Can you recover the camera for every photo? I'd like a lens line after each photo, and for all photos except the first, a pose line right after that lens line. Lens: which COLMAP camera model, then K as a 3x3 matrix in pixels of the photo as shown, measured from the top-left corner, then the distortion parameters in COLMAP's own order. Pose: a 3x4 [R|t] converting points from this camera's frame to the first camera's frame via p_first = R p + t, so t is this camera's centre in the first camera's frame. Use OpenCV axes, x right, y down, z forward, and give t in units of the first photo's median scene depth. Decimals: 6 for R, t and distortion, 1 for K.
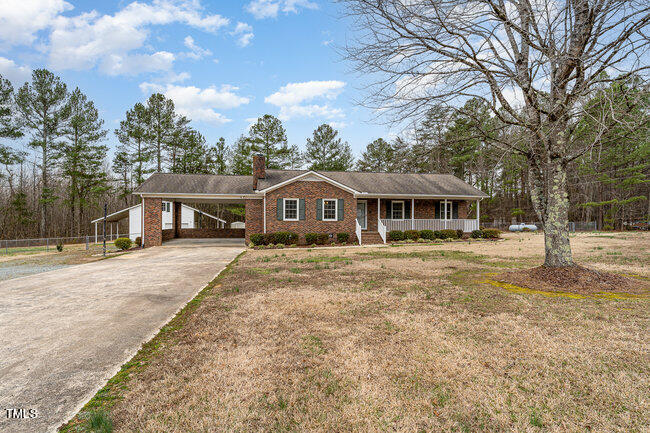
lens RADIAL K [[271.1, 0, 326.4], [0, 271.1, 215.8], [0, 0, 1]] dist [0.002066, 0.000193]
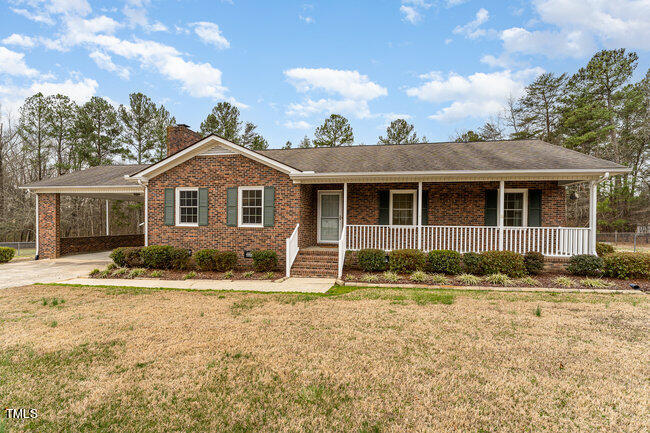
lens RADIAL K [[267.9, 0, 332.1], [0, 267.9, 225.1], [0, 0, 1]] dist [-0.001233, -0.000259]
pose [[0.956561, 0.008950, -0.291396, 0.307563], [-0.003852, 0.999829, 0.018062, 0.003563], [0.291508, -0.016155, 0.956432, 0.510809]]
